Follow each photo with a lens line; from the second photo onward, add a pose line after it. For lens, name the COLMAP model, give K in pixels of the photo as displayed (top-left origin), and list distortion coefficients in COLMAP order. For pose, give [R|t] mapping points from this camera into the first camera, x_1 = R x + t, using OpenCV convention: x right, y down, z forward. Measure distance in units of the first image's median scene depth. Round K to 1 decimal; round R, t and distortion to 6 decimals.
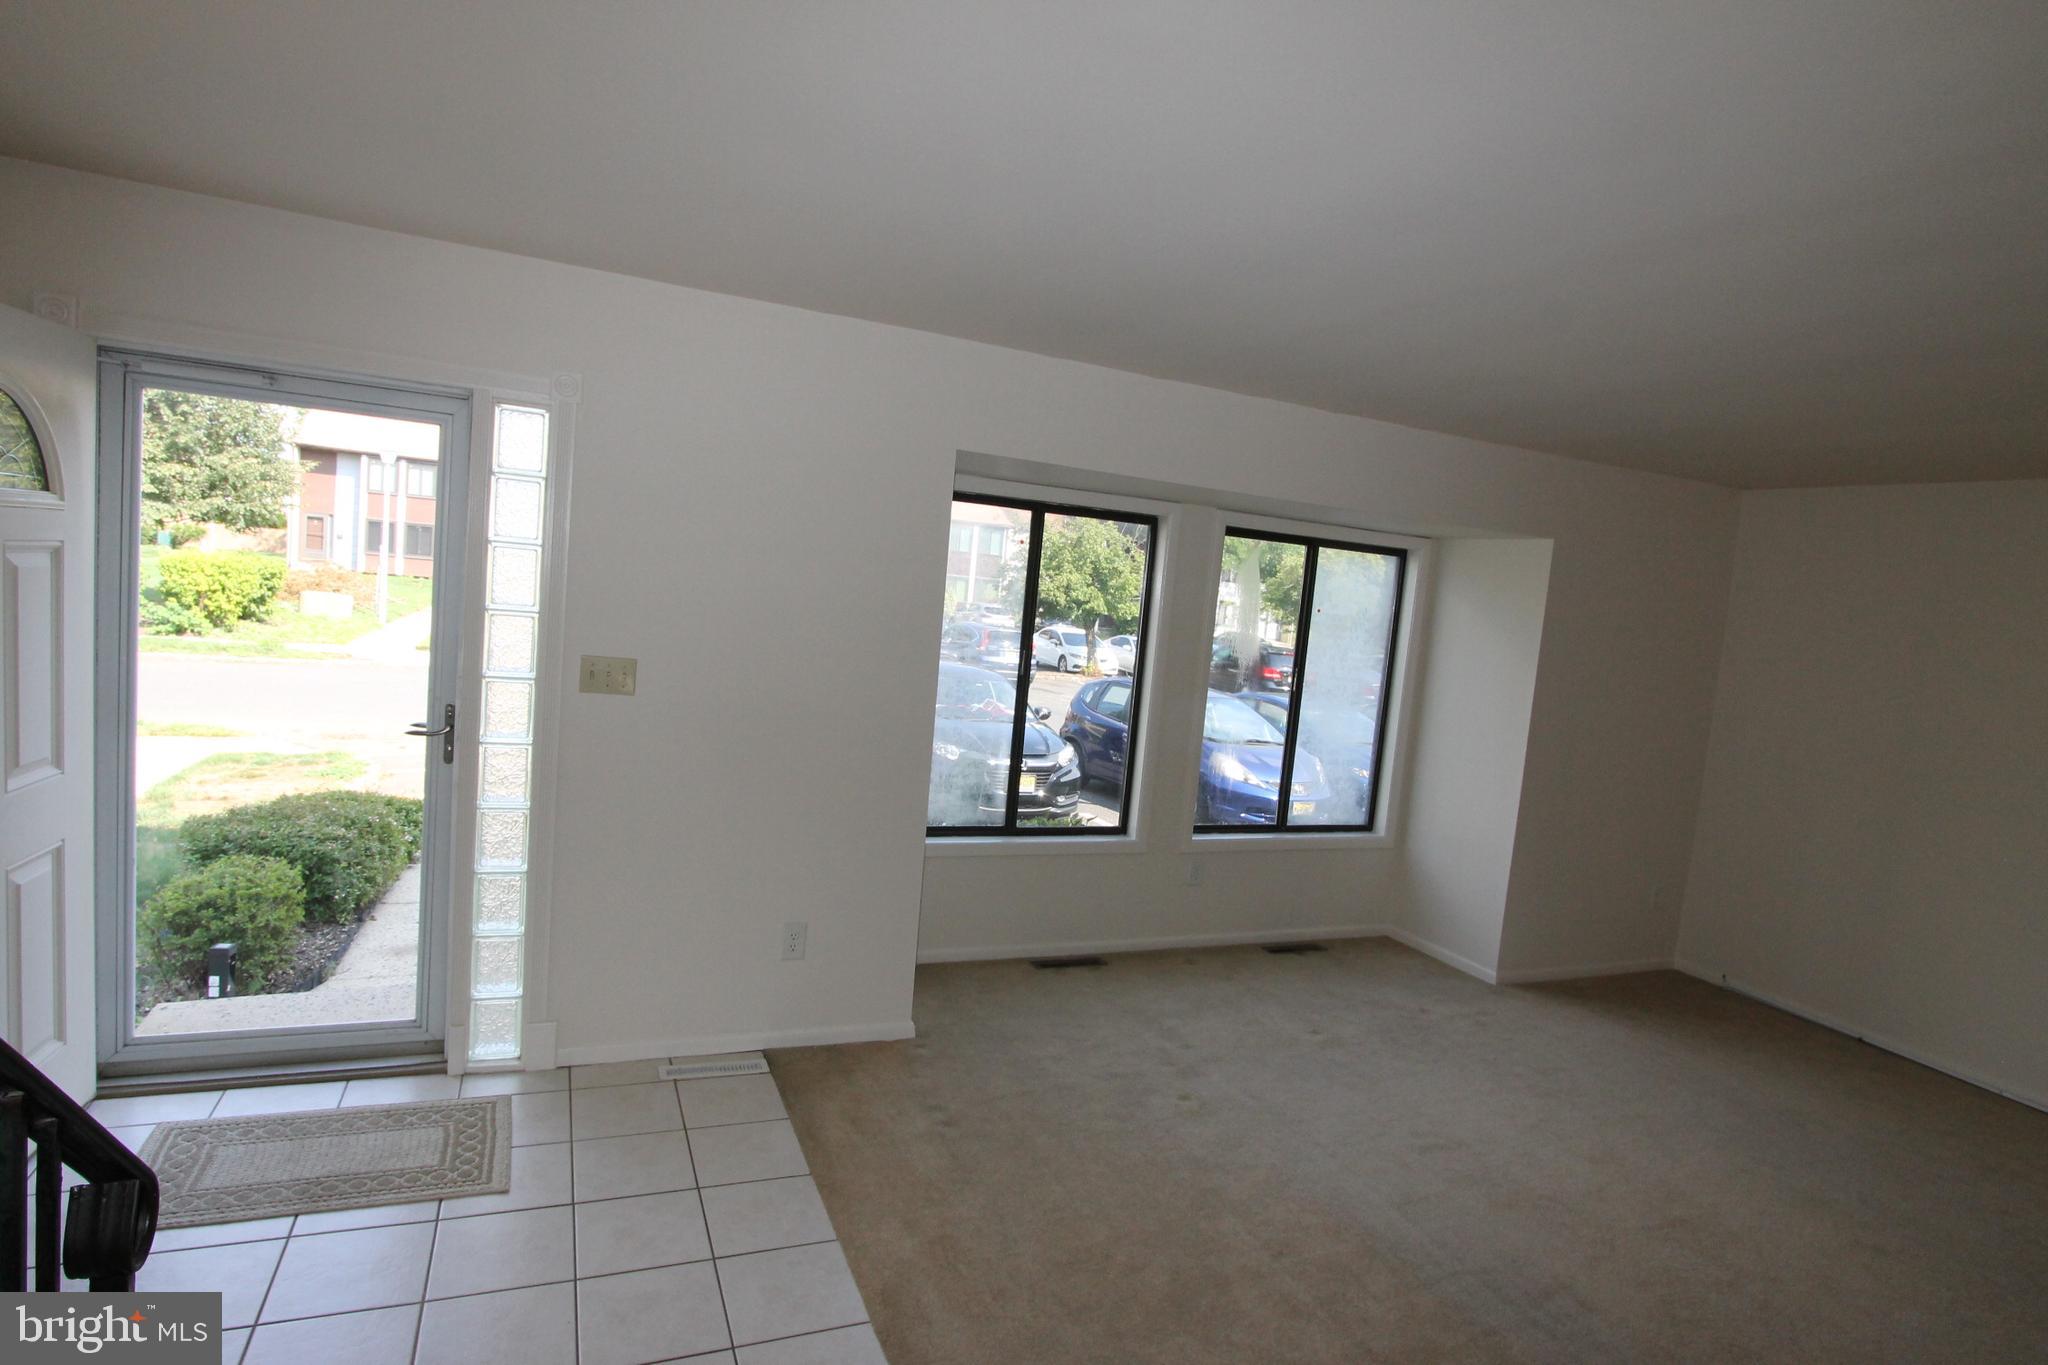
lens RADIAL K [[1075.5, 0, 954.6], [0, 1075.5, 687.0], [0, 0, 1]] dist [-0.019513, 0.006196]
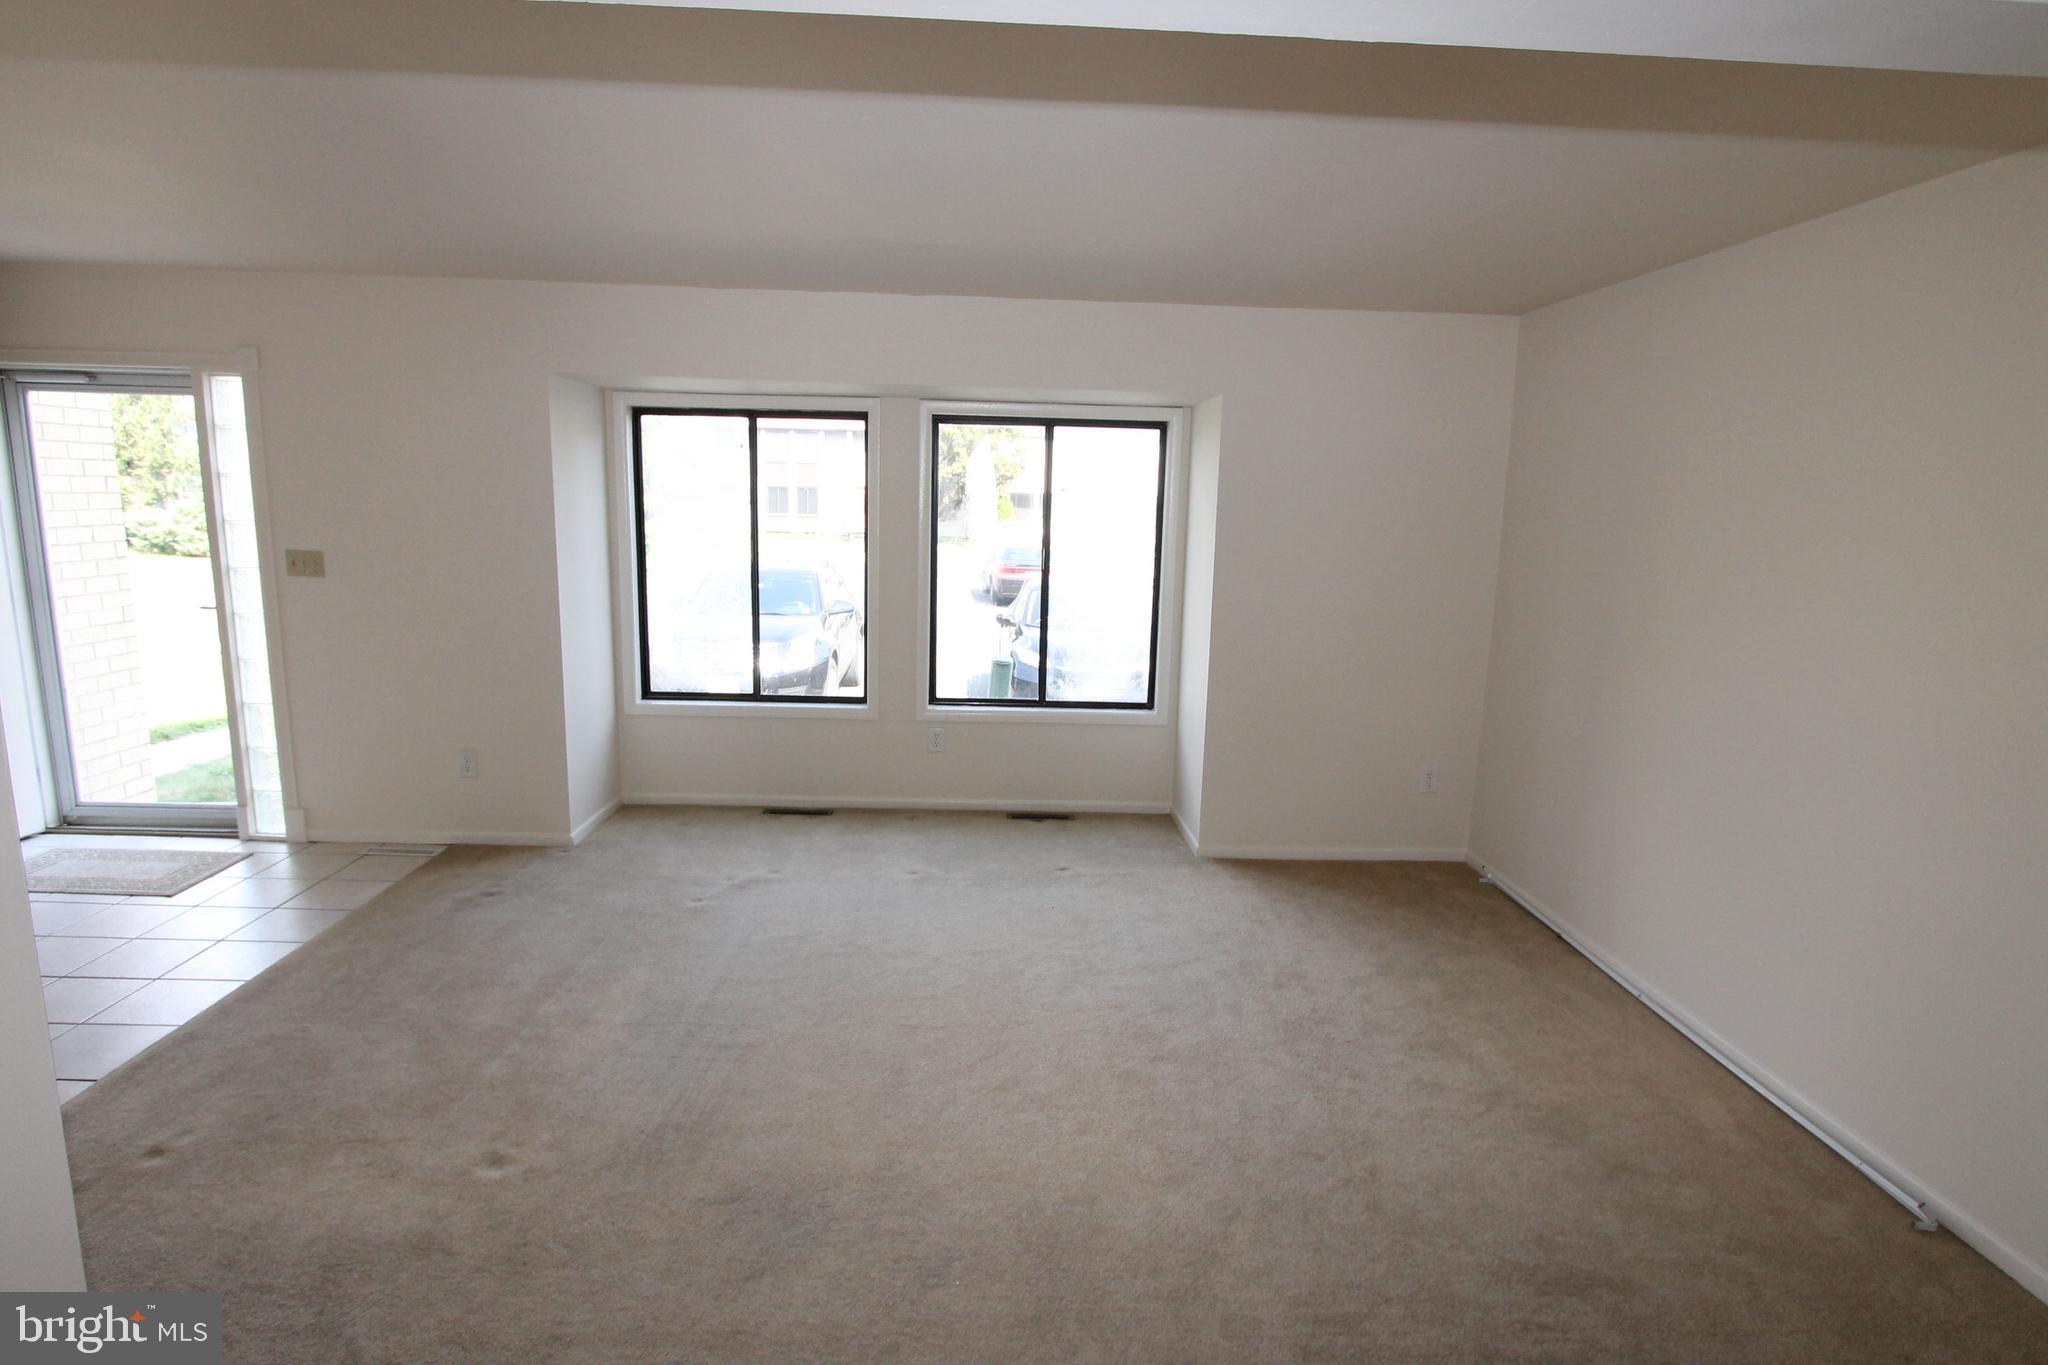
lens RADIAL K [[1075.5, 0, 1098.2], [0, 1075.5, 702.6], [0, 0, 1]] dist [-0.019513, 0.006196]
pose [[0.926927, -0.004283, -0.375217, 0.834357], [0.023308, 0.998661, 0.046178, 0.093859], [0.374517, -0.051549, 0.925786, 0.062281]]
